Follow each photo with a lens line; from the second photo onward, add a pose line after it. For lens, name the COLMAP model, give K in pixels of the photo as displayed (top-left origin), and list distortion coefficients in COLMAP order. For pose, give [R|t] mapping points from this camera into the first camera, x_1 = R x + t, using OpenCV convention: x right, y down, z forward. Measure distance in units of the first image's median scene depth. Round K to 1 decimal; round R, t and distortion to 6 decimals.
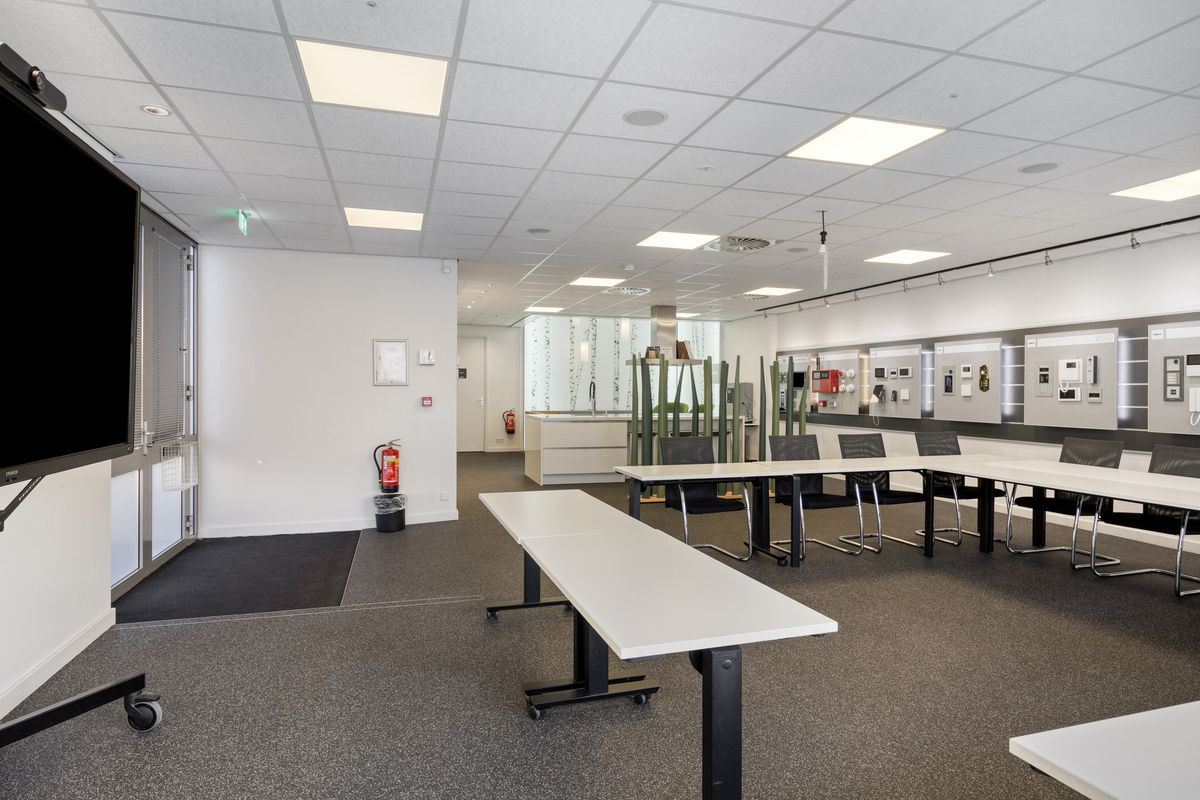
lens RADIAL K [[667.8, 0, 603.3], [0, 667.8, 393.1], [0, 0, 1]] dist [-0.000346, -0.000350]
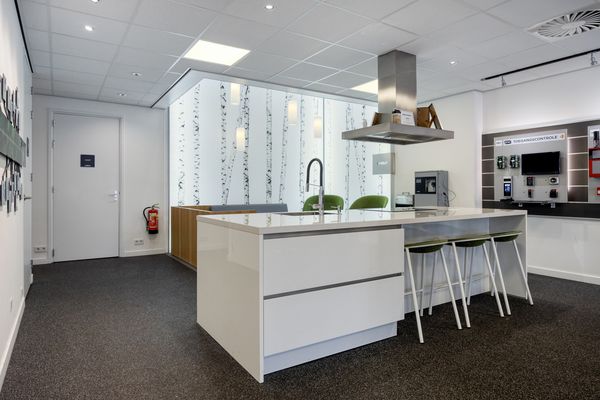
lens RADIAL K [[372.5, 0, 295.1], [0, 372.5, 189.7], [0, 0, 1]] dist [-0.000073, -0.000084]
pose [[0.964782, -0.006766, 0.262963, -0.089157], [0.008360, 0.999953, -0.004943, 0.008952], [-0.262917, 0.006968, 0.964793, 0.497842]]
